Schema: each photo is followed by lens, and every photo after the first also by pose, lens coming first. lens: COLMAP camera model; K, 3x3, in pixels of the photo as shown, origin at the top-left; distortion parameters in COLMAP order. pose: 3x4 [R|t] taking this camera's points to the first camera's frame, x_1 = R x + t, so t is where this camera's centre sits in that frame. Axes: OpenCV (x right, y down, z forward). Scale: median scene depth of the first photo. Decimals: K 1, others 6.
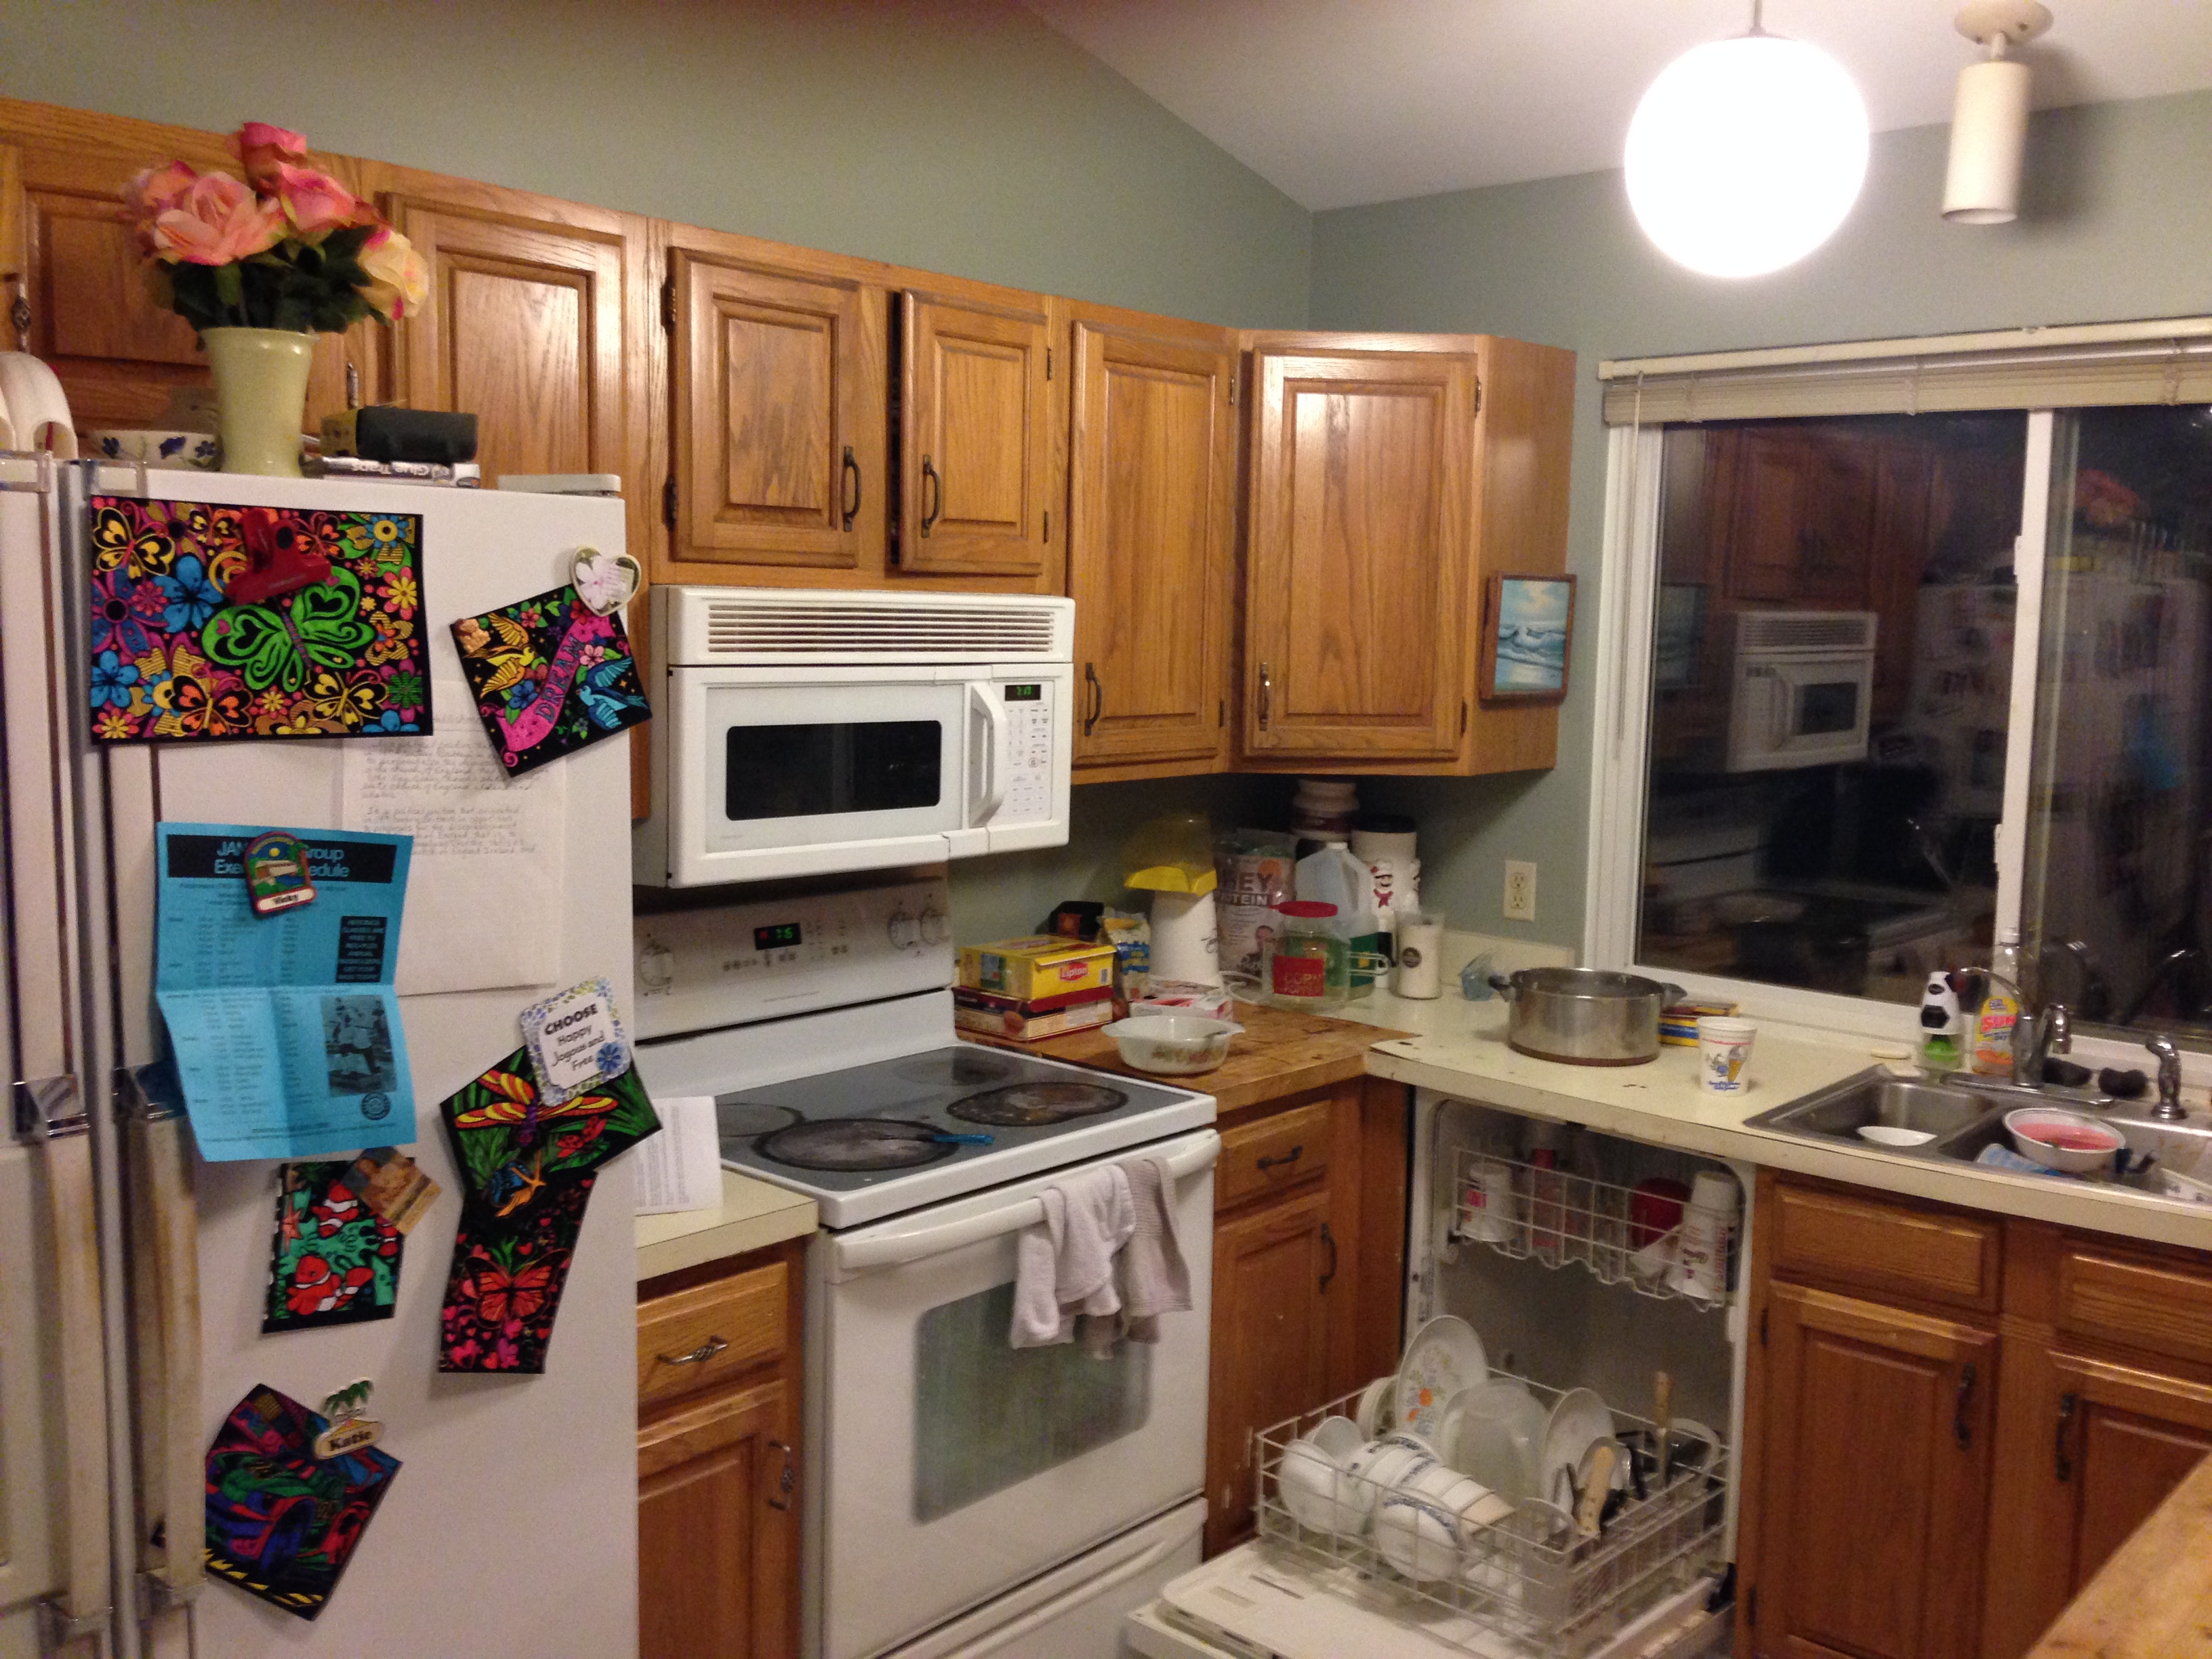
lens RADIAL K [[2020.1, 0, 1106.0], [0, 2020.1, 829.5], [0, 0, 1]] dist [0.104419, -0.168297]
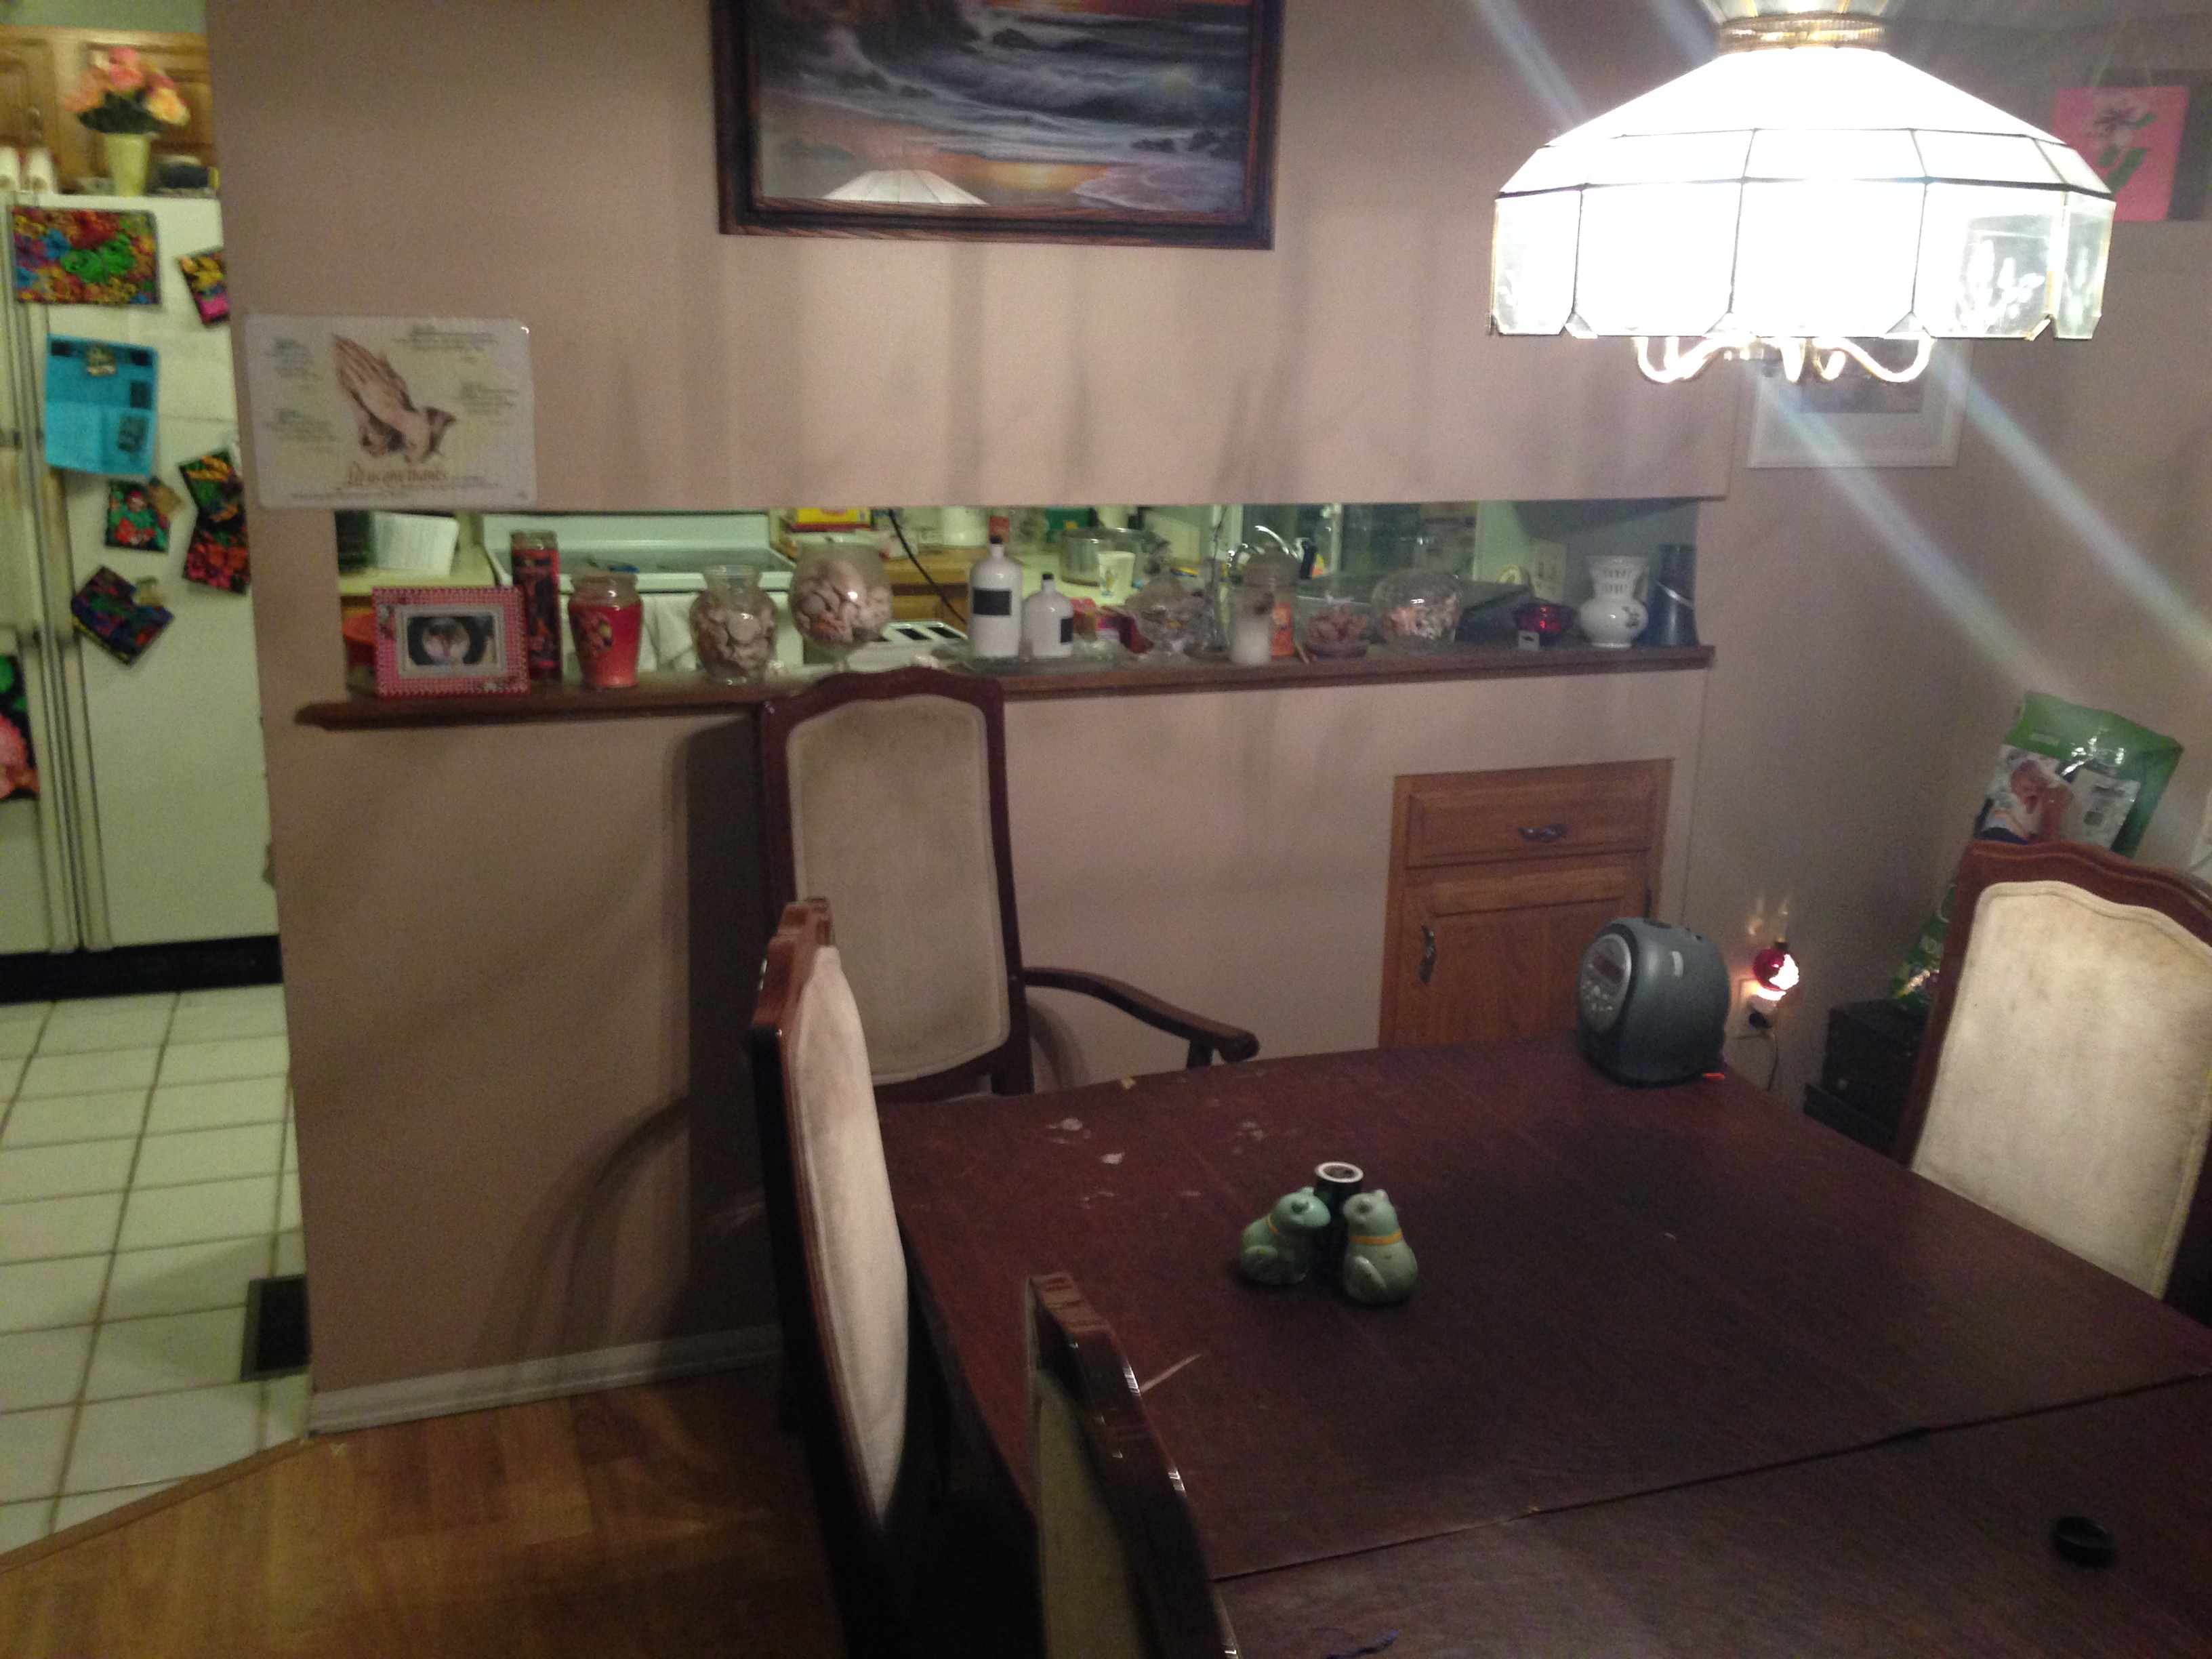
lens RADIAL K [[2020.1, 0, 1106.0], [0, 2020.1, 829.5], [0, 0, 1]] dist [0.104419, -0.168297]
pose [[0.879877, 0.118716, -0.460135, 1.752349], [-0.061364, 0.988570, 0.137712, 0.155075], [0.471224, -0.092934, 0.877104, -0.625515]]
